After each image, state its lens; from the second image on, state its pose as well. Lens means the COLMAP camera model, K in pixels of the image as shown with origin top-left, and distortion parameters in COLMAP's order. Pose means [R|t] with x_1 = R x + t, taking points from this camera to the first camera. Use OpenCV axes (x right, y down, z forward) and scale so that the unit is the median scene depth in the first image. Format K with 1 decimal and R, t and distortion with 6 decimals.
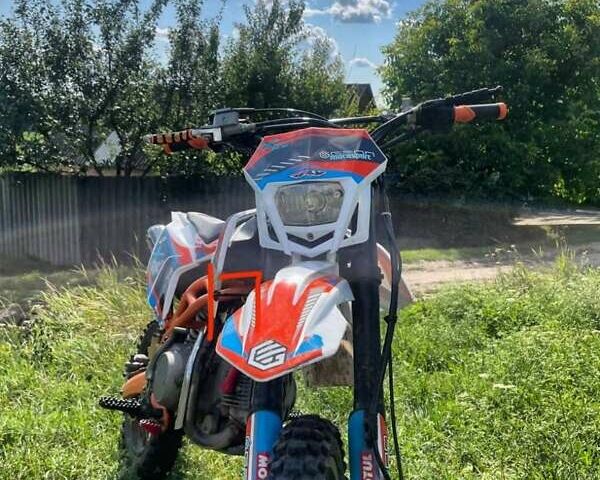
lens RADIAL K [[568.0, 0, 300.0], [0, 568.0, 240.0], [0, 0, 1]] dist [-0.001023, -0.000356]
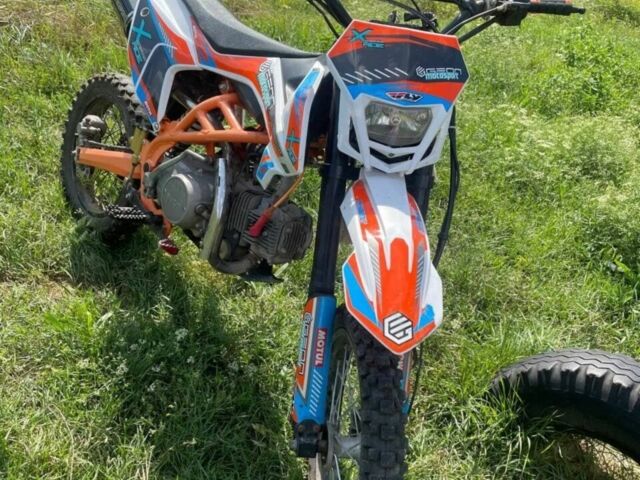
lens RADIAL K [[608.5, 0, 320.0], [0, 608.5, 240.0], [0, 0, 1]] dist [-0.004107, -0.001694]
pose [[0.955381, 0.067222, 0.287625, -0.426856], [-0.208021, 0.844439, 0.493610, -0.406157], [-0.209700, -0.531417, 0.820745, 0.016513]]
